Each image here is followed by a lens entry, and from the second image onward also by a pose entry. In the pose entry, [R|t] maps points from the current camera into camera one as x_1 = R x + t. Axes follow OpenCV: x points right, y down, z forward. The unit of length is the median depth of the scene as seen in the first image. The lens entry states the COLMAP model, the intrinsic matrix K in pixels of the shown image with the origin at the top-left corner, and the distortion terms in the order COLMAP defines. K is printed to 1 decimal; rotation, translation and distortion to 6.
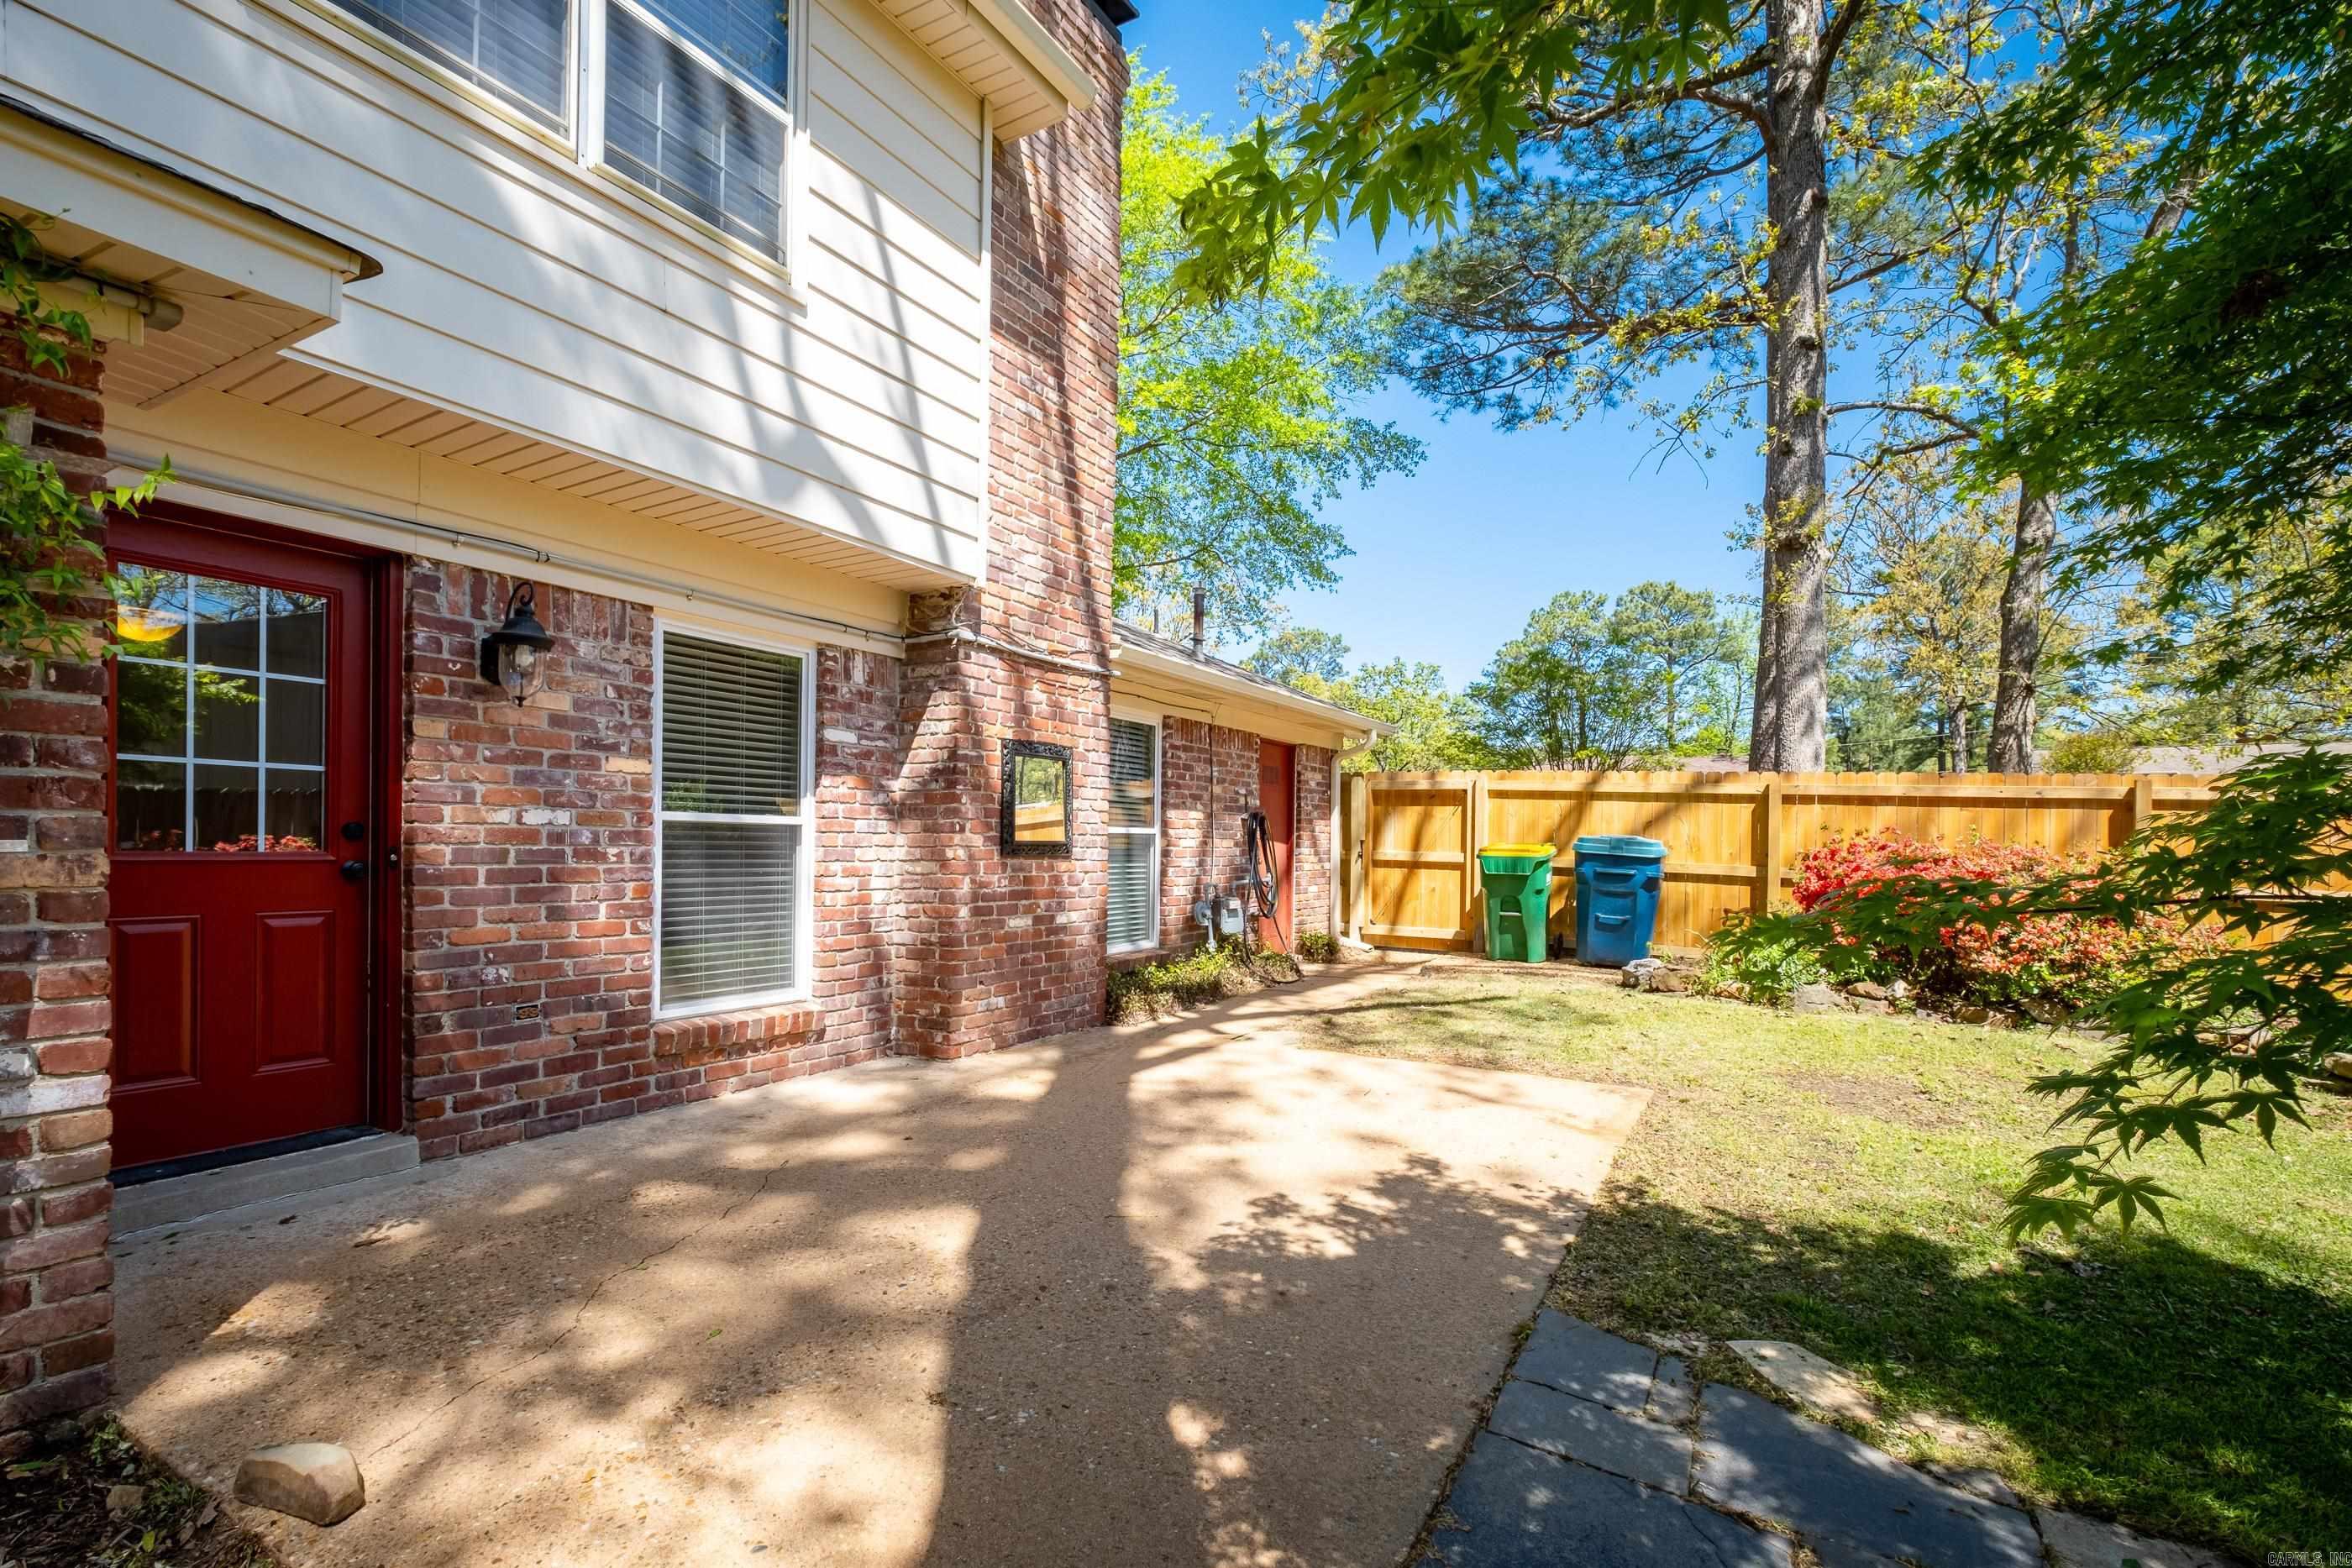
lens RADIAL K [[1042.0, 0, 1140.3], [0, 1042.0, 851.1], [0, 0, 1]] dist [-0.005875, 0.000068]
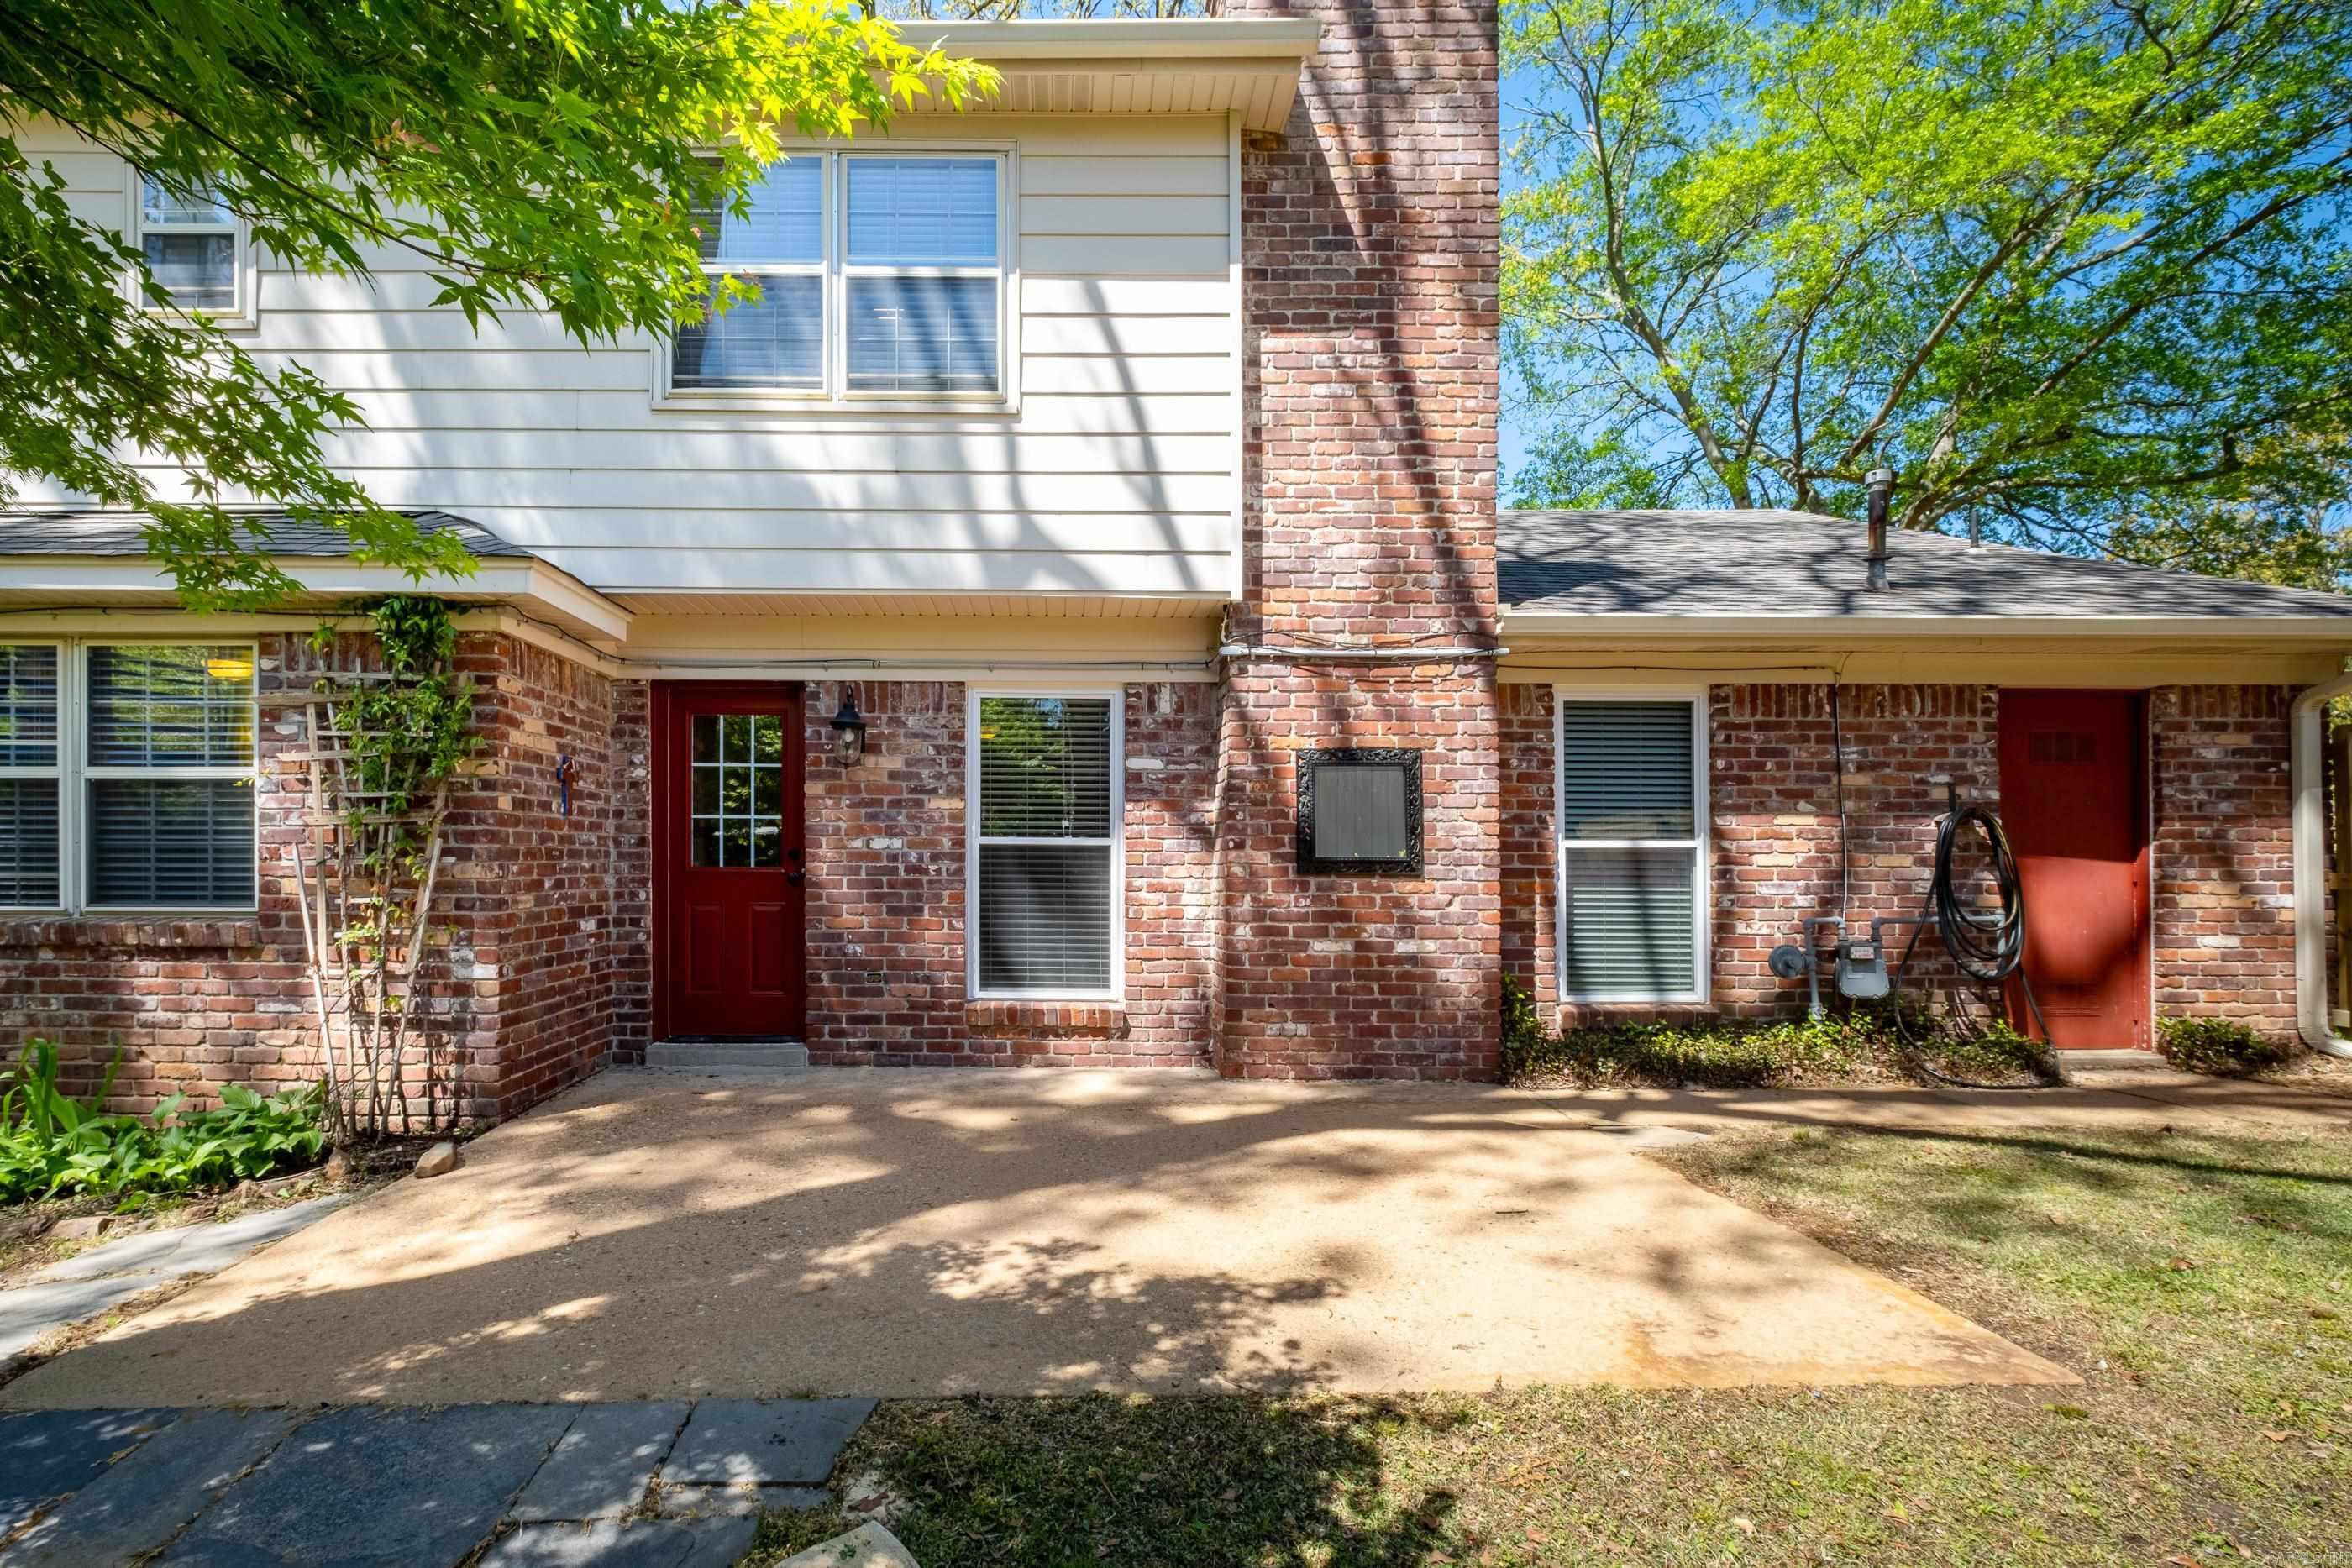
lens RADIAL K [[1042.0, 0, 1043.4], [0, 1042.0, 853.1], [0, 0, 1]] dist [-0.005875, 0.000068]
pose [[0.519590, -0.015212, -0.854280, 0.611582], [-0.006097, 0.999750, -0.021510, 0.008247], [0.854394, 0.016385, 0.519367, 0.349134]]
